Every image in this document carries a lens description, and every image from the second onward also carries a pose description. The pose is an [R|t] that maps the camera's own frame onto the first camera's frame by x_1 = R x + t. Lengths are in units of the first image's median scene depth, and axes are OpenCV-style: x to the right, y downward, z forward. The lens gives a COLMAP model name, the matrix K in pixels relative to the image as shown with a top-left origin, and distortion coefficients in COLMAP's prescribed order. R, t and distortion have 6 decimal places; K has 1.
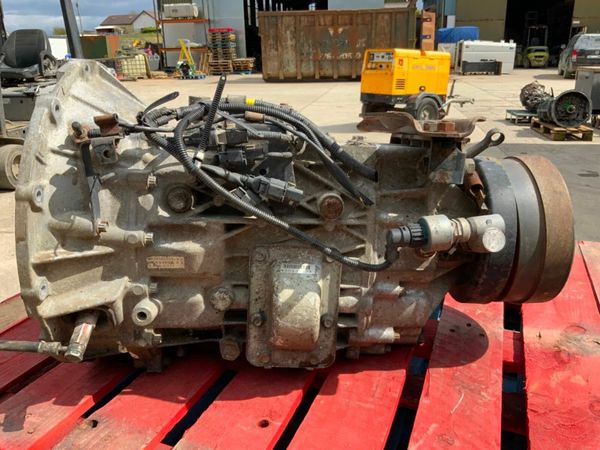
lens RADIAL K [[501.3, 0, 300.0], [0, 501.3, 225.0], [0, 0, 1]] dist [0.080453, -0.152111]
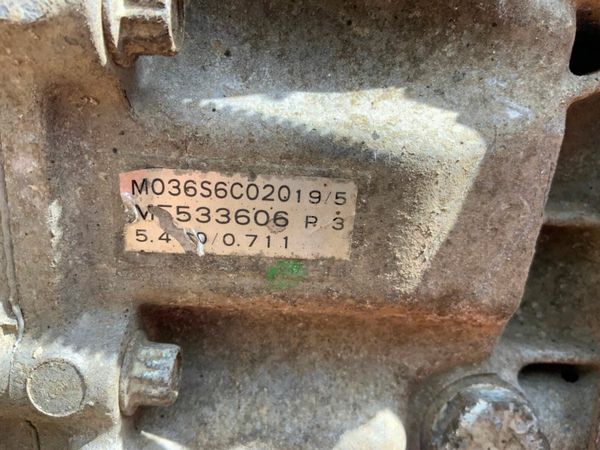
lens RADIAL K [[501.3, 0, 300.0], [0, 501.3, 225.0], [0, 0, 1]] dist [0.080453, -0.152111]
pose [[0.999638, 0.020996, -0.016797, -0.243651], [-0.022868, 0.992468, -0.120351, 0.095119], [0.014144, 0.120691, 0.992589, 0.839848]]
